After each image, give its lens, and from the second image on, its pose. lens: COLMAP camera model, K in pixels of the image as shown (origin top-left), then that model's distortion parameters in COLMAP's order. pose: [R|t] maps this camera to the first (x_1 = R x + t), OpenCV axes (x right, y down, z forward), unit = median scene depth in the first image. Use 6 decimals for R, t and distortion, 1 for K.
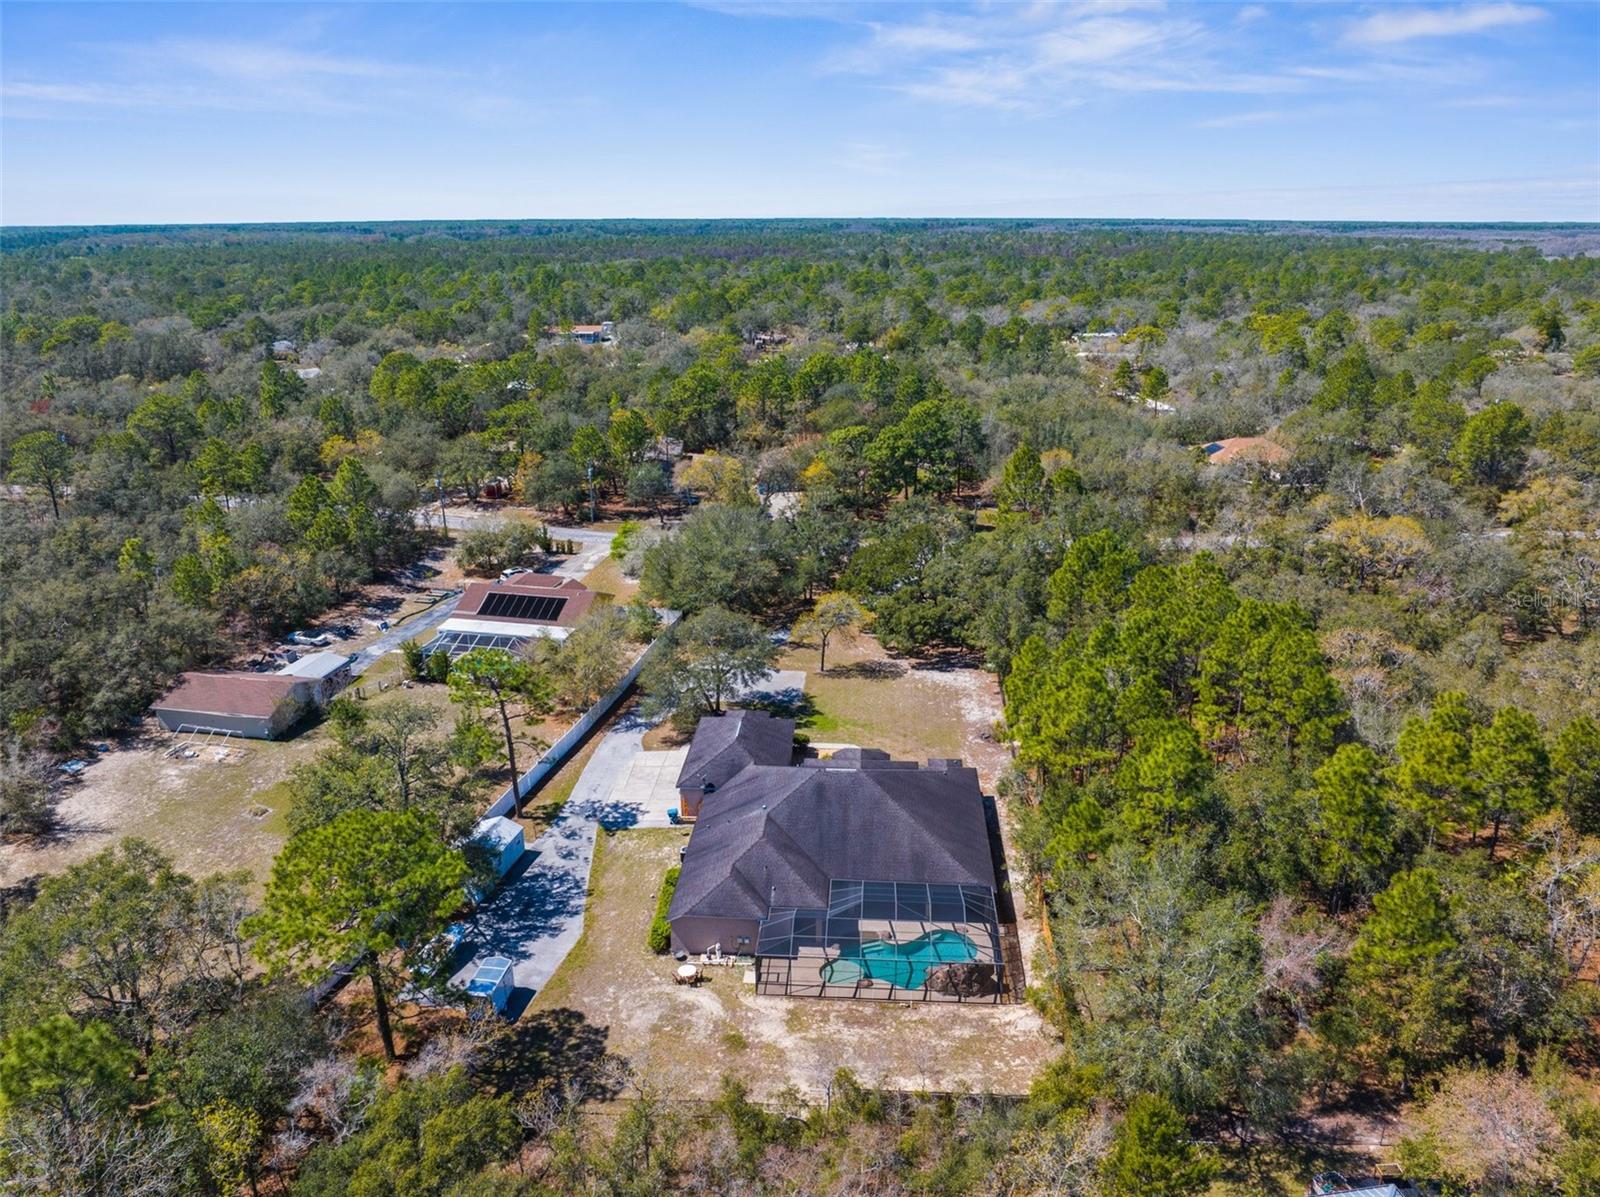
lens RADIAL K [[1130.7, 0, 818.5], [0, 1130.7, 595.7], [0, 0, 1]] dist [-0.041600, 0.007942]
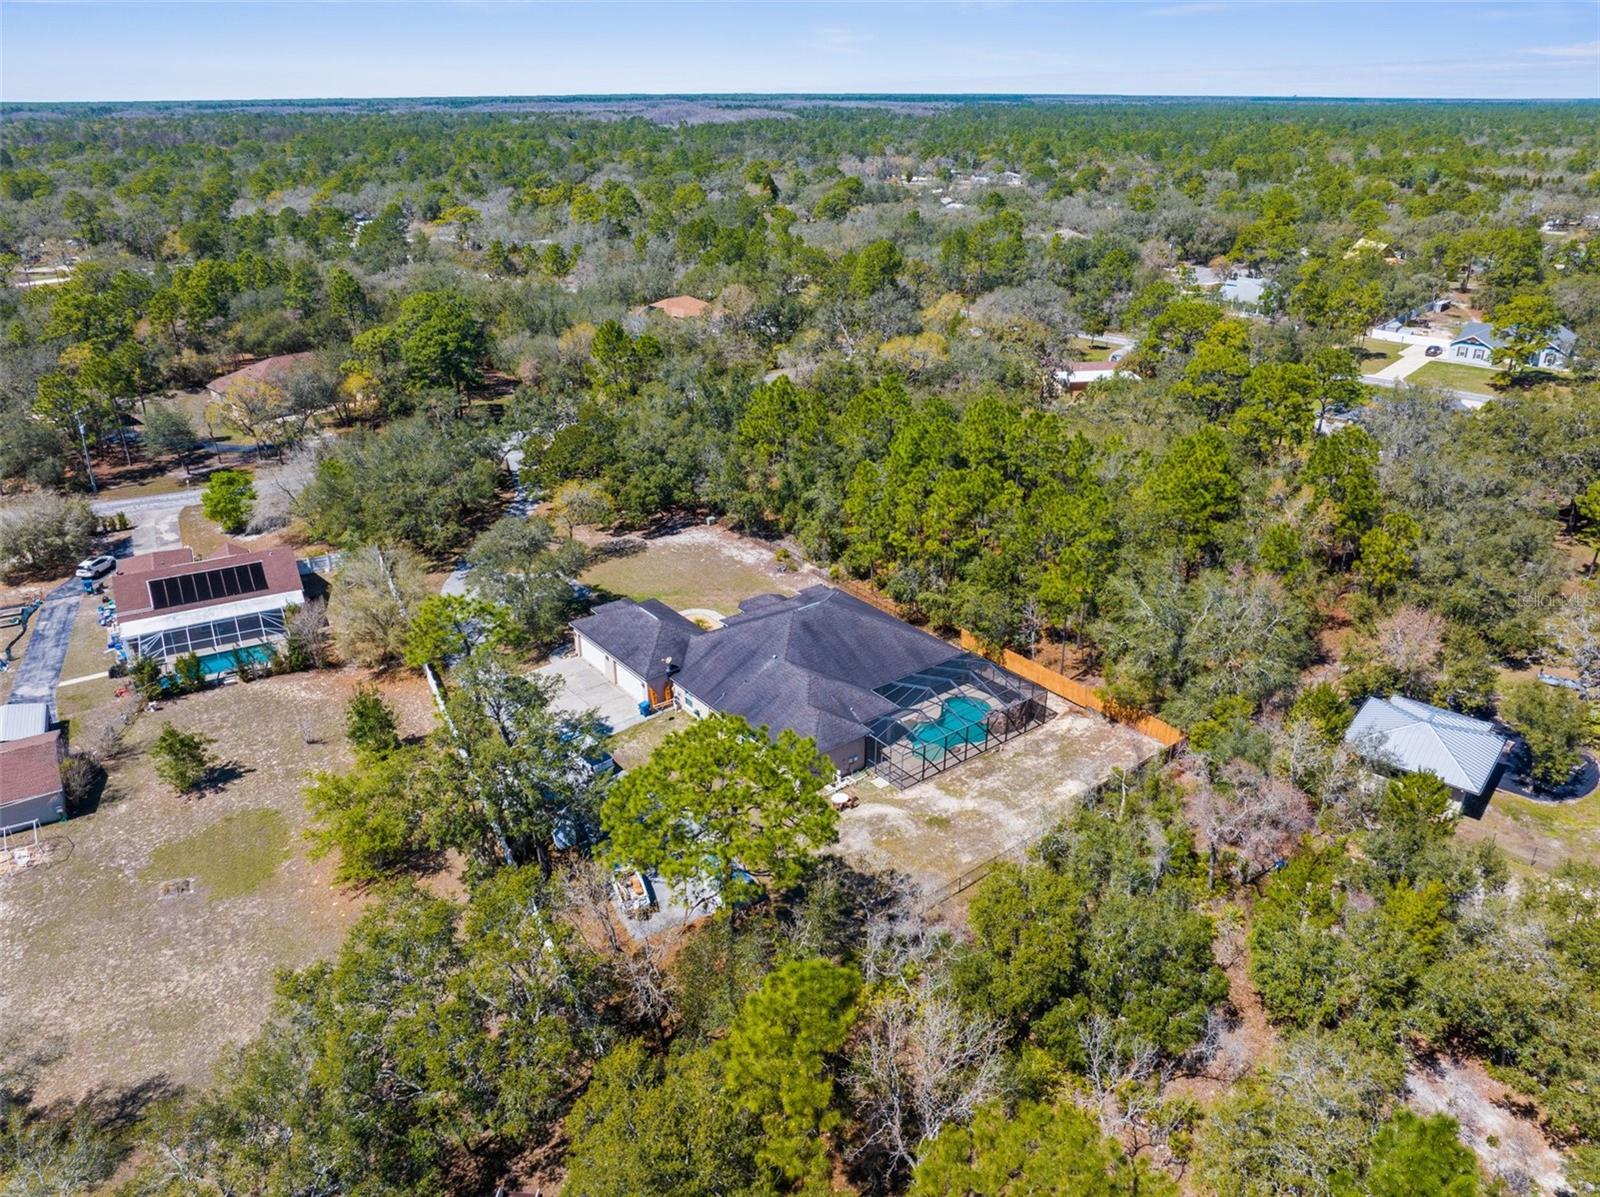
lens RADIAL K [[1130.7, 0, 818.5], [0, 1130.7, 595.7], [0, 0, 1]] dist [-0.041600, 0.007942]
pose [[0.747773, -0.271196, 0.606043, -0.526522], [0.211859, 0.962522, 0.169312, -0.033326], [-0.629247, 0.001789, 0.777203, 0.110467]]
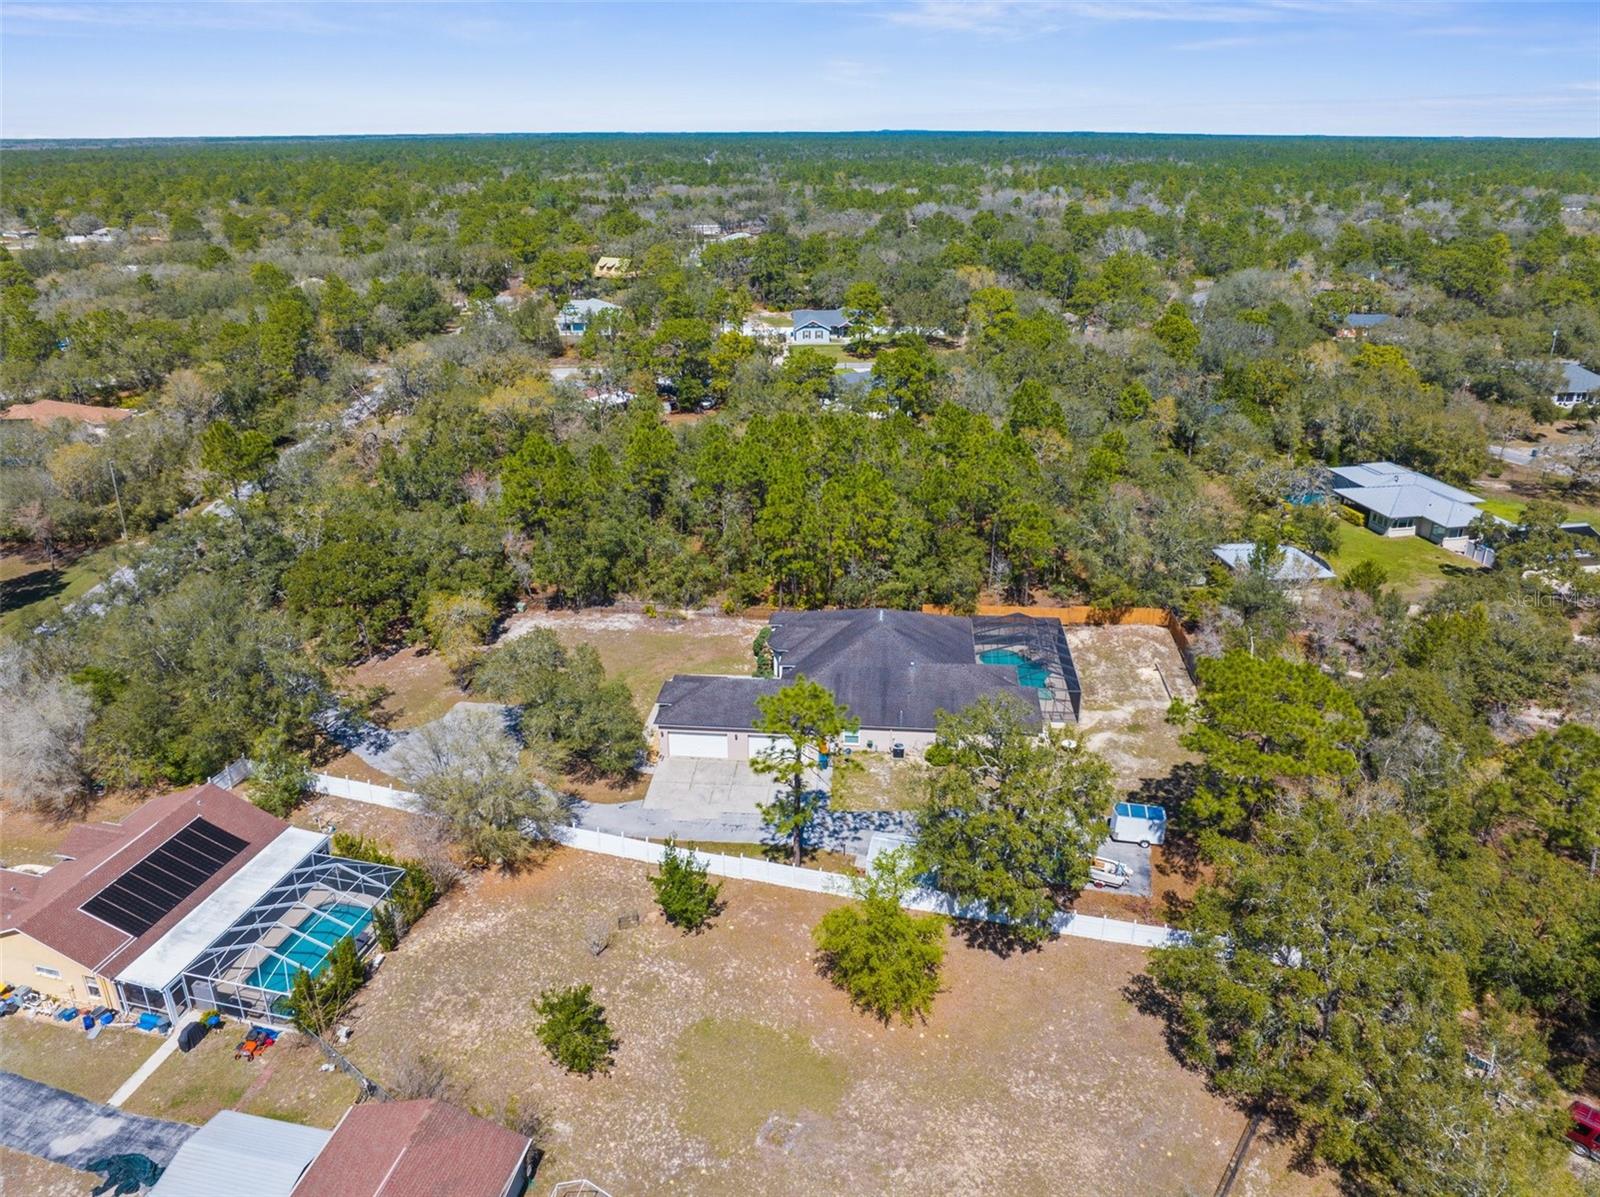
lens RADIAL K [[1141.5, 0, 800.0], [0, 1141.5, 598.5], [0, 0, 1]] dist [-0.004804, -0.002089]
pose [[0.031120, -0.379770, 0.924557, -0.868953], [0.328016, 0.877656, 0.349464, -0.242759], [-0.944159, 0.292394, 0.151883, 0.739580]]
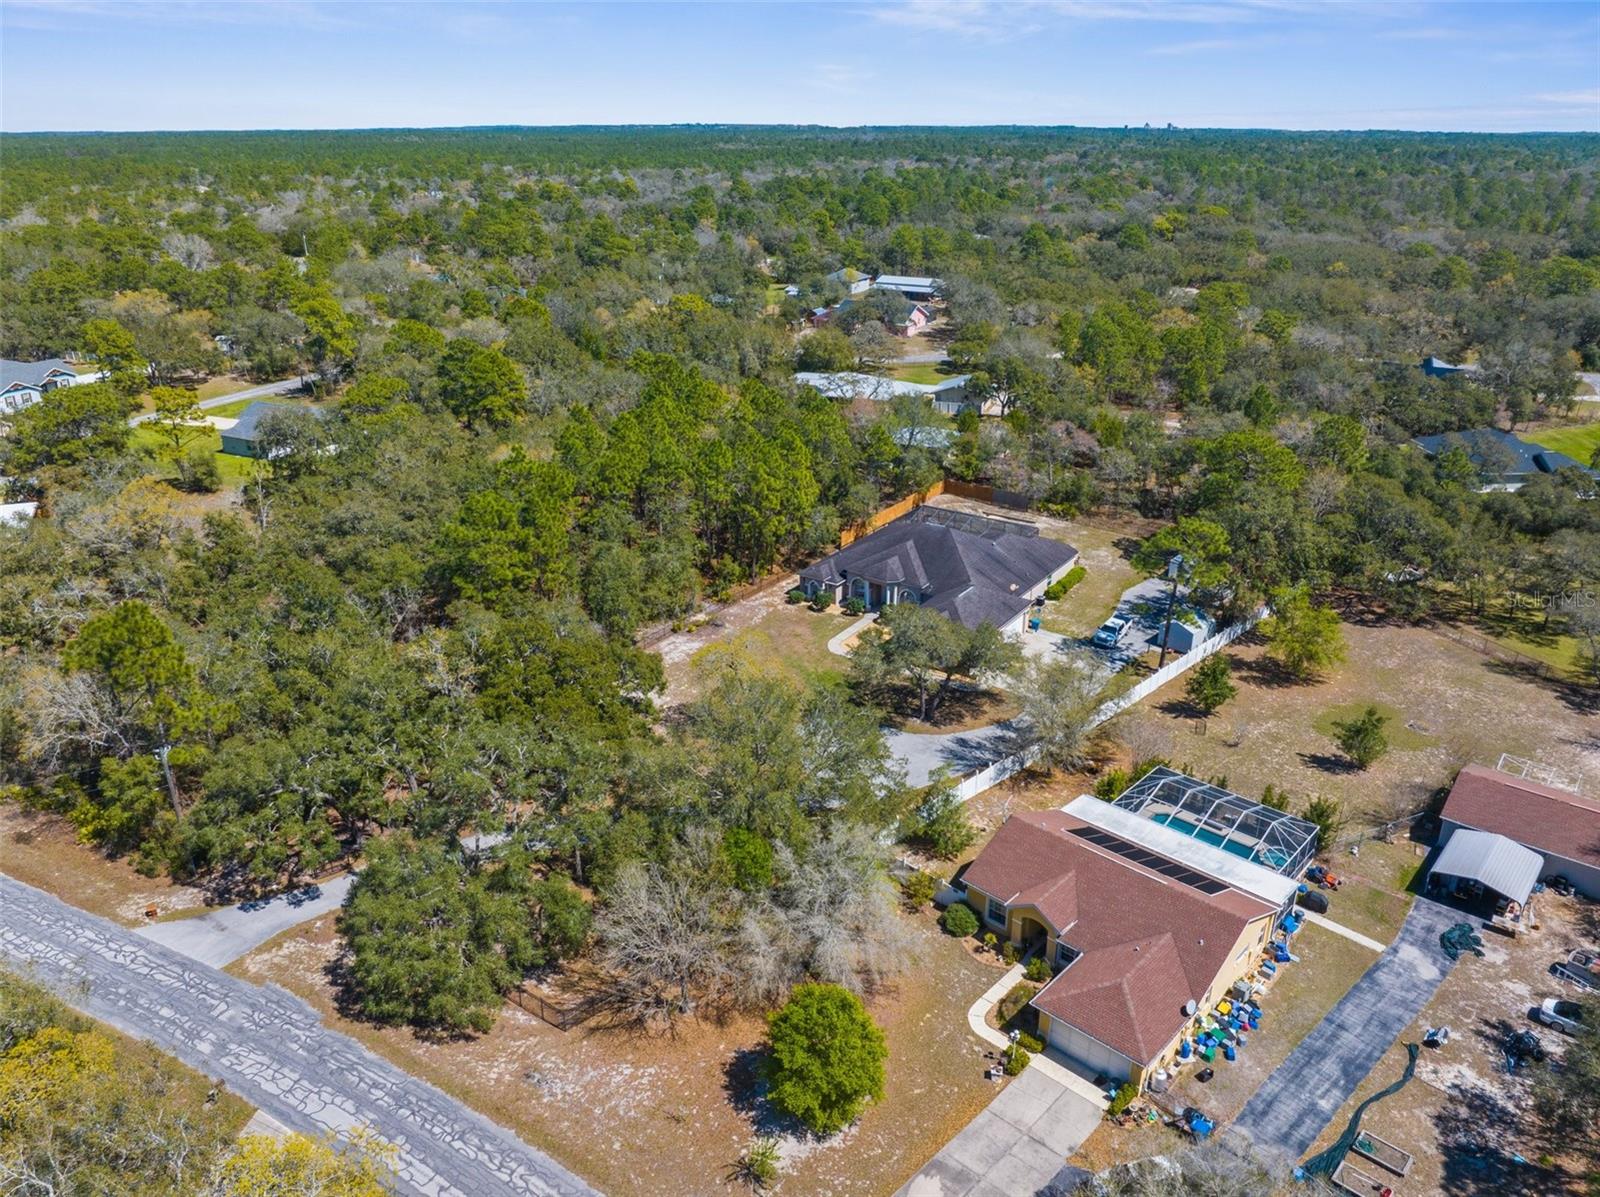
lens RADIAL K [[1130.7, 0, 818.5], [0, 1130.7, 595.7], [0, 0, 1]] dist [-0.041600, 0.007942]
pose [[-0.857726, -0.198467, 0.474254, -0.445092], [0.167301, 0.764517, 0.622515, -0.558795], [-0.486123, 0.613290, -0.622542, 1.650223]]
